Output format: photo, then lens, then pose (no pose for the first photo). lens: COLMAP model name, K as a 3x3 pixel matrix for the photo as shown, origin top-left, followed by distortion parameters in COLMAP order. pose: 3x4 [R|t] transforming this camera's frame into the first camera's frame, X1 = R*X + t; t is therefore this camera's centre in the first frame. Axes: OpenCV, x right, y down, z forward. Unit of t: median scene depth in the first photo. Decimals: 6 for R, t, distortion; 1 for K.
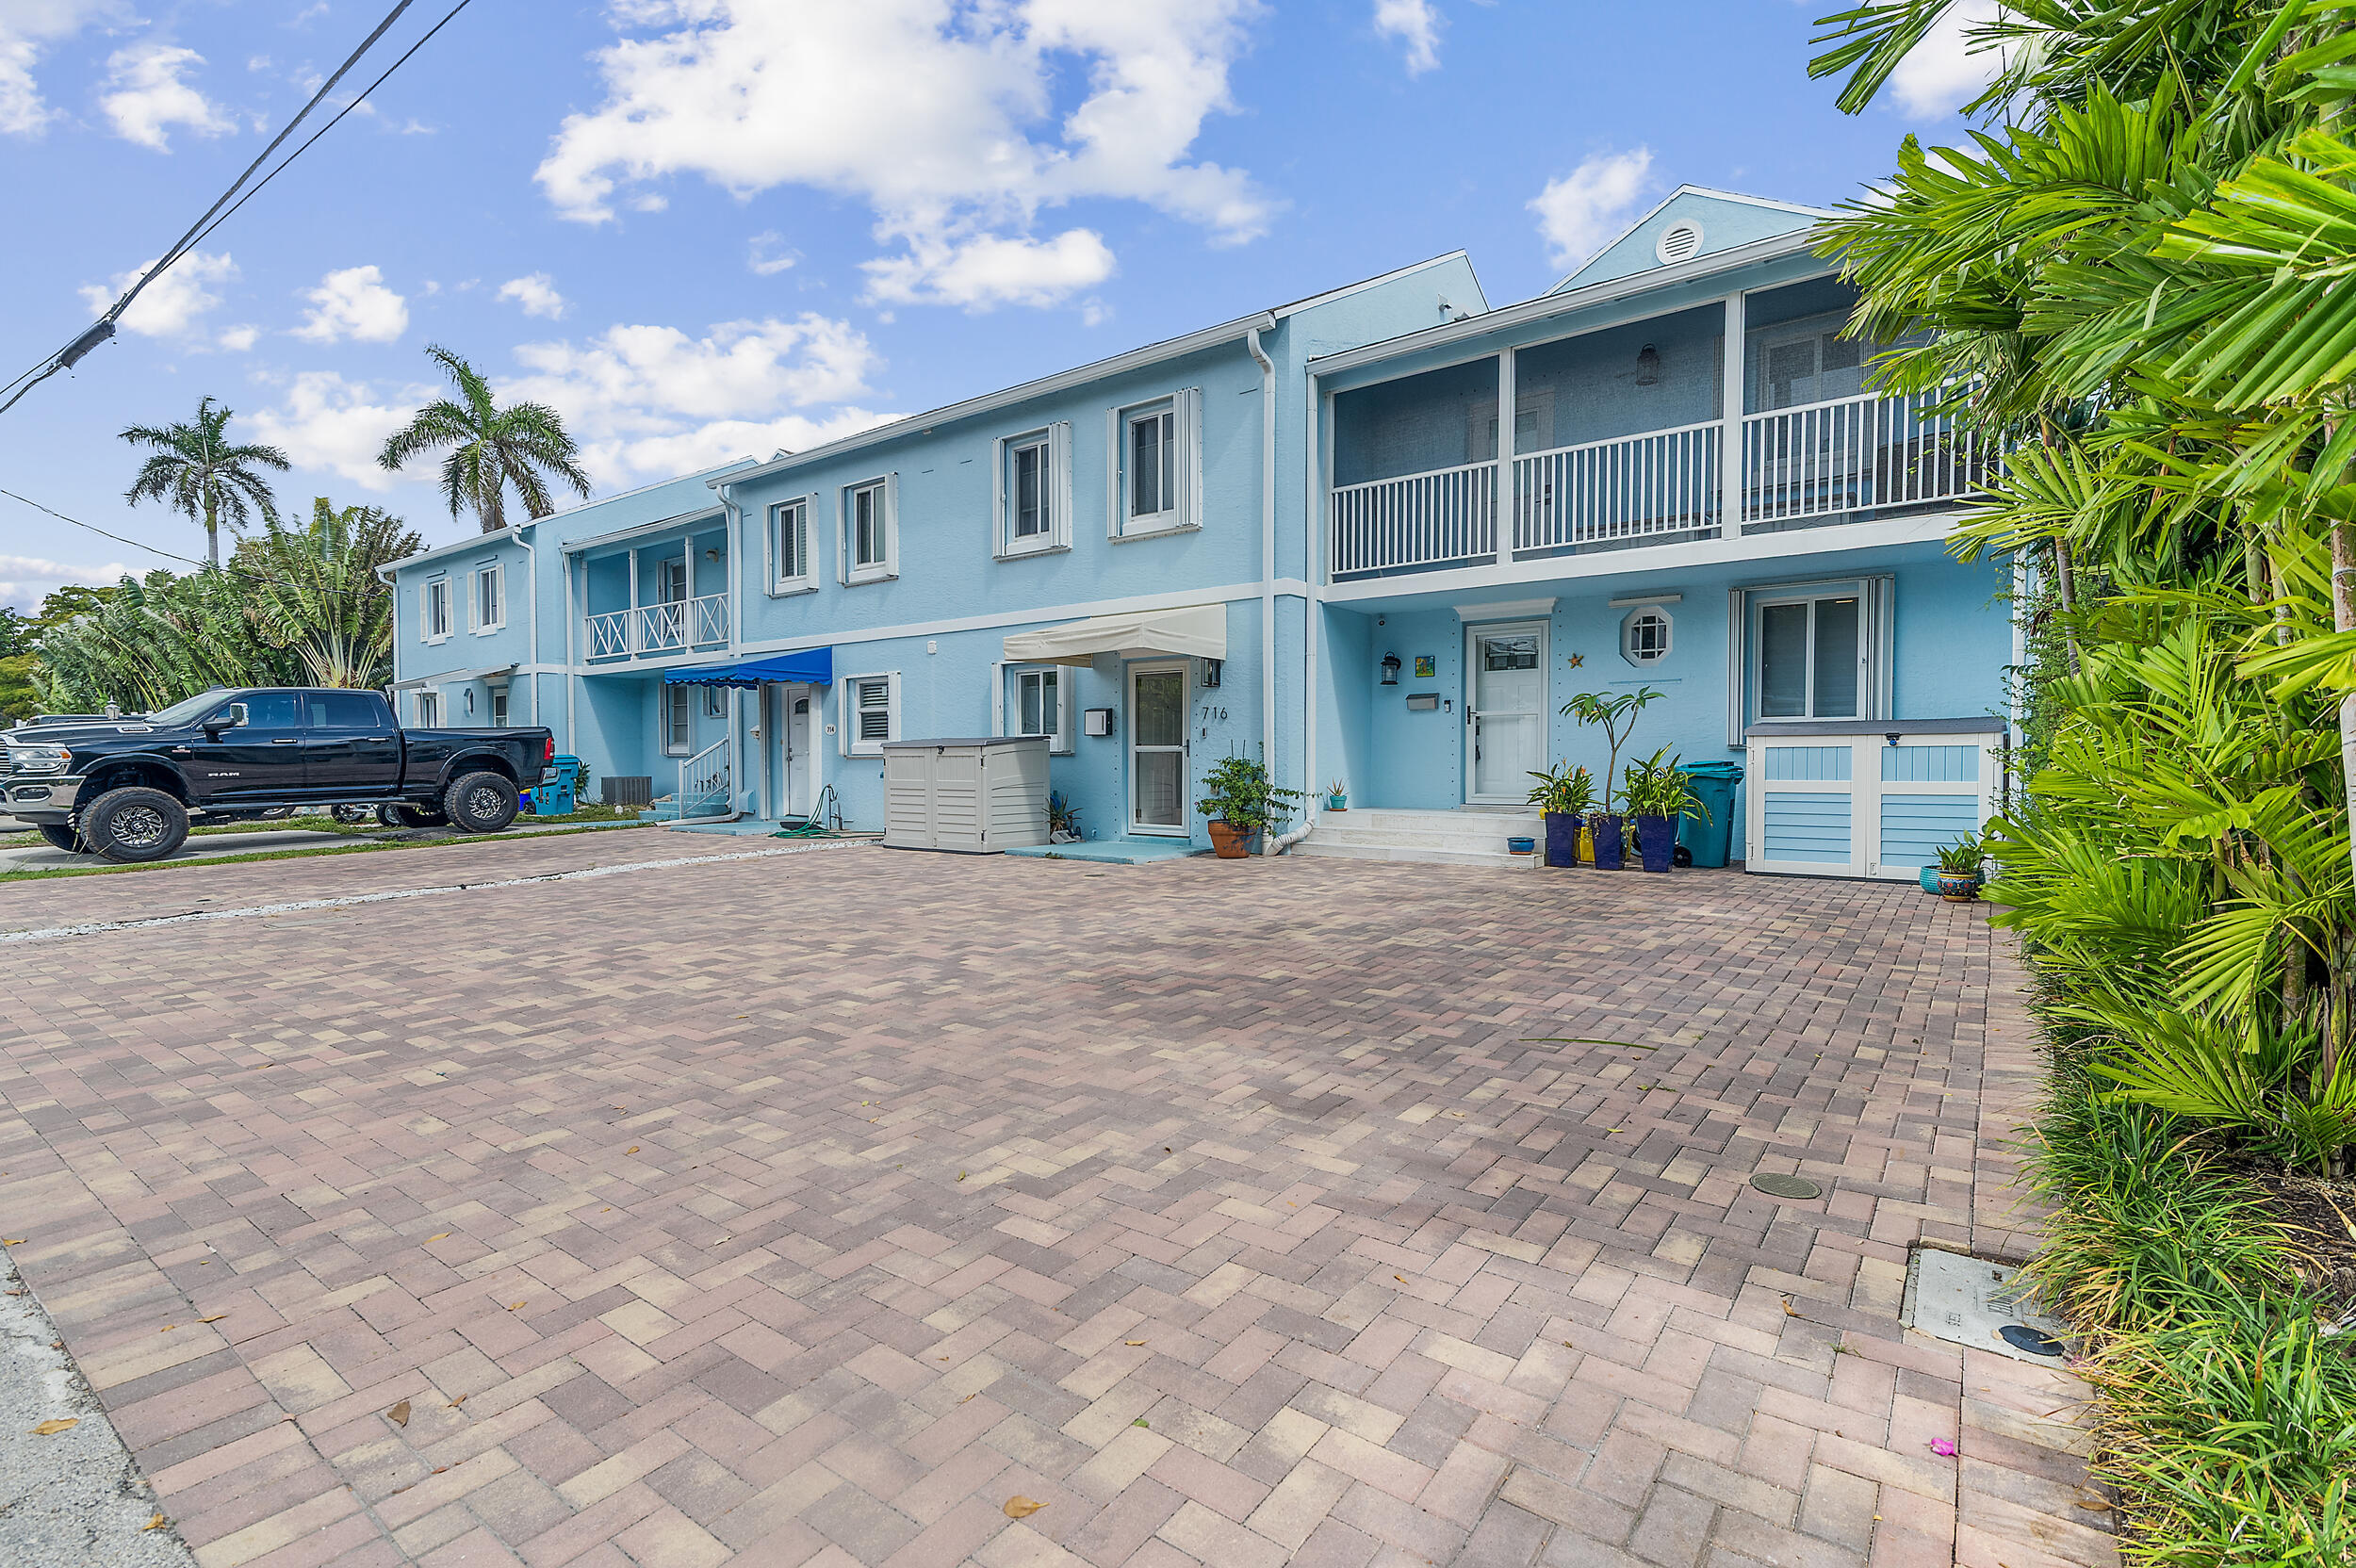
lens RADIAL K [[1069.9, 0, 1183.3], [0, 1069.9, 775.7], [0, 0, 1]] dist [0.018291, -0.003455]
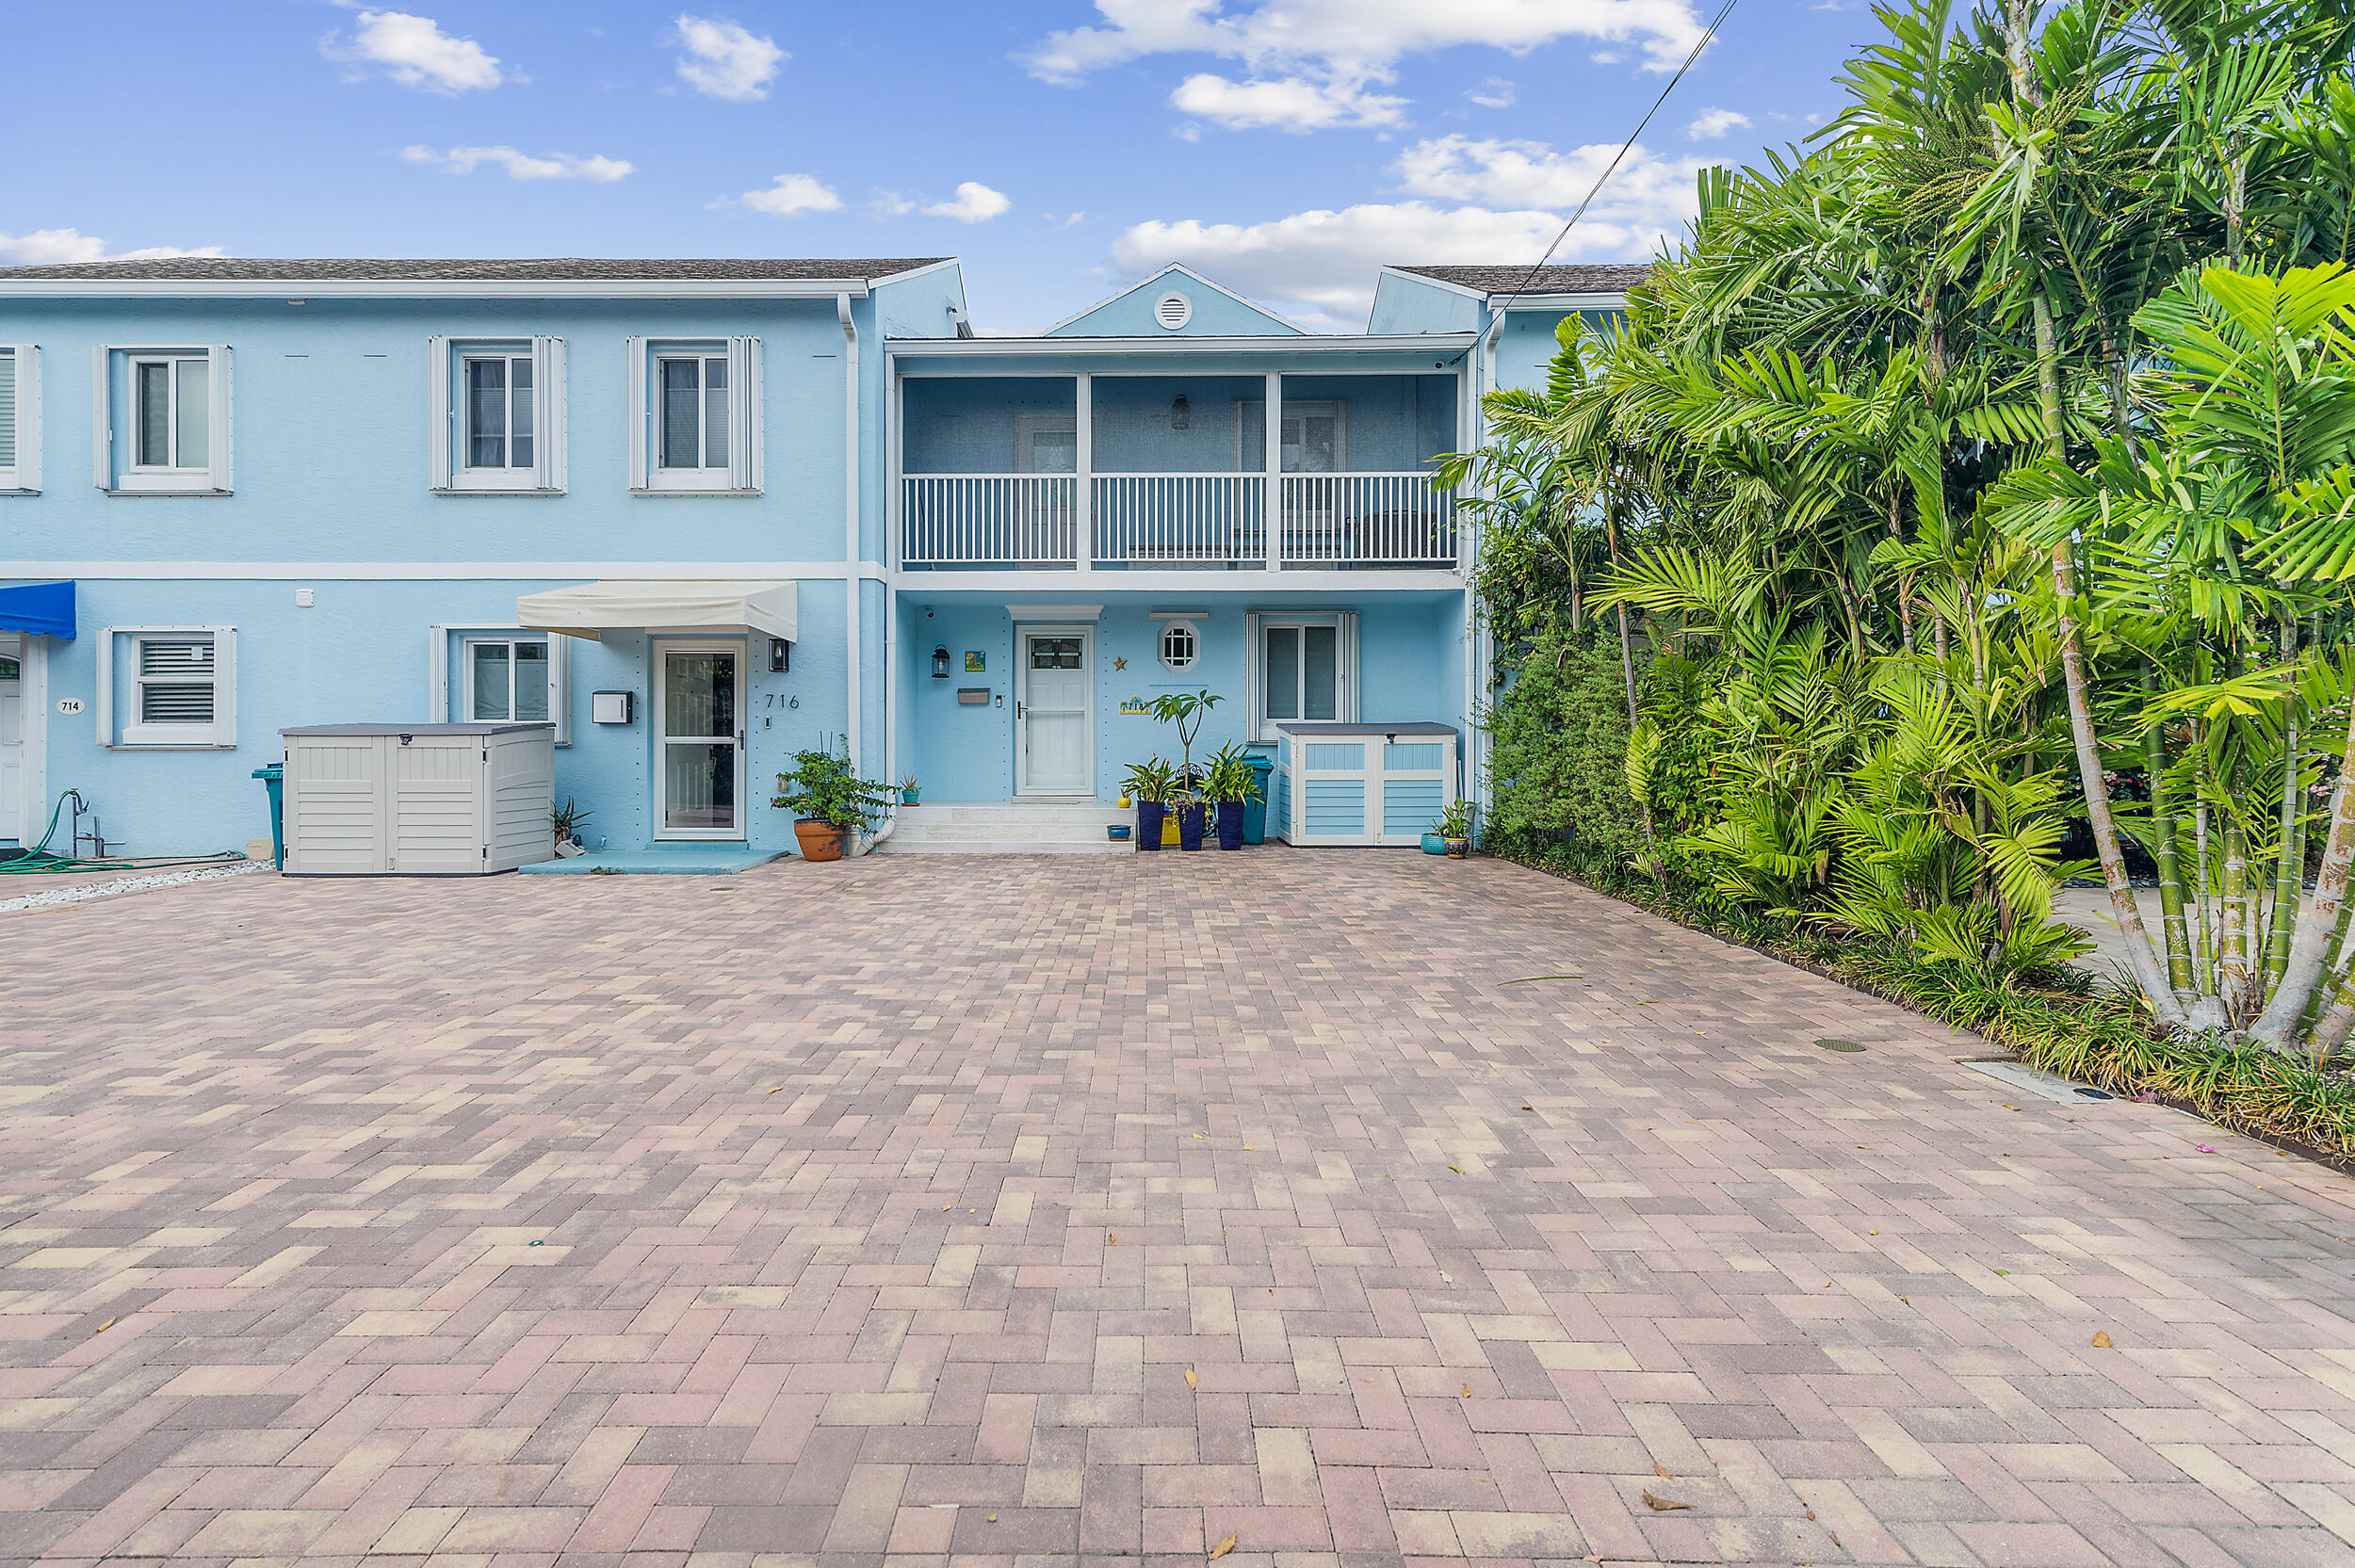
lens RADIAL K [[1069.3, 0, 1178.4], [0, 1069.3, 741.7], [0, 0, 1]] dist [0.018291, -0.003455]
pose [[0.805781, 0.007568, 0.592165, -0.285570], [0.007280, 0.999716, -0.022682, -0.001800], [-0.592169, 0.022588, 0.805497, 0.093842]]
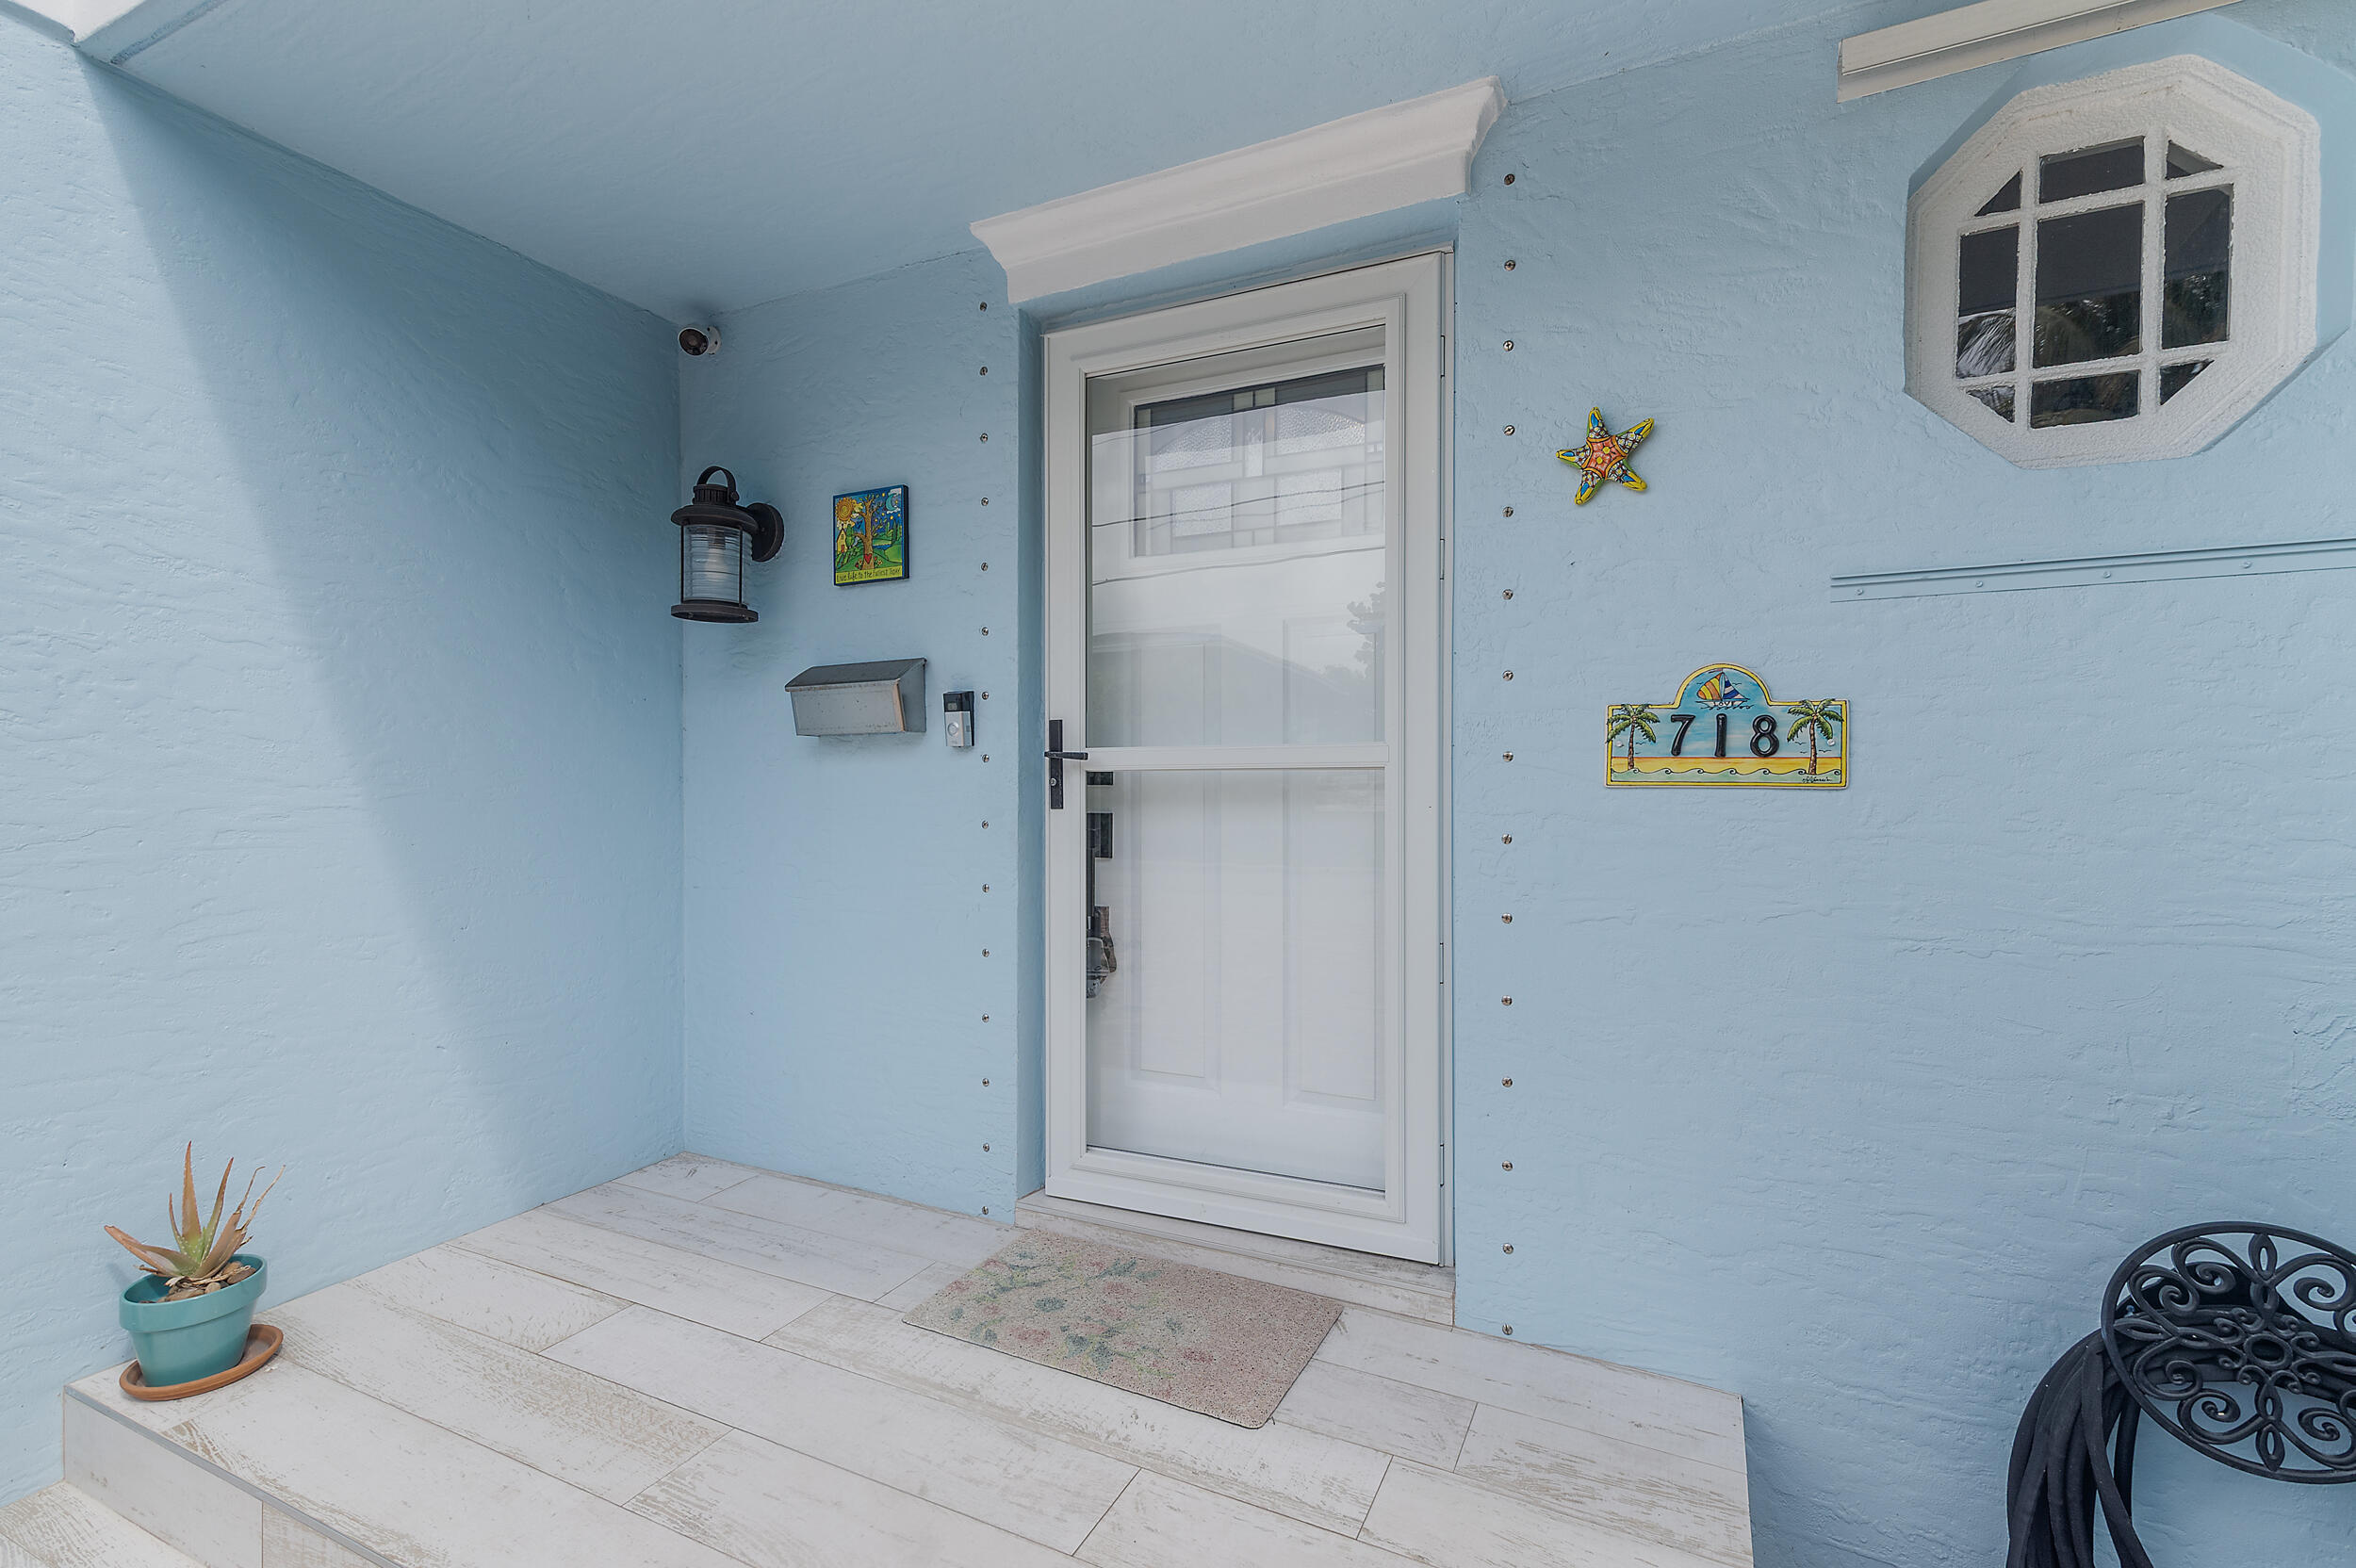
lens RADIAL K [[1069.9, 0, 1157.5], [0, 1069.9, 789.1], [0, 0, 1]] dist [0.018291, -0.003455]
pose [[0.985591, 0.000293, 0.169145, 0.321152], [0.001218, 0.999960, -0.008828, -0.064353], [-0.169141, 0.008907, 0.985552, 1.015517]]
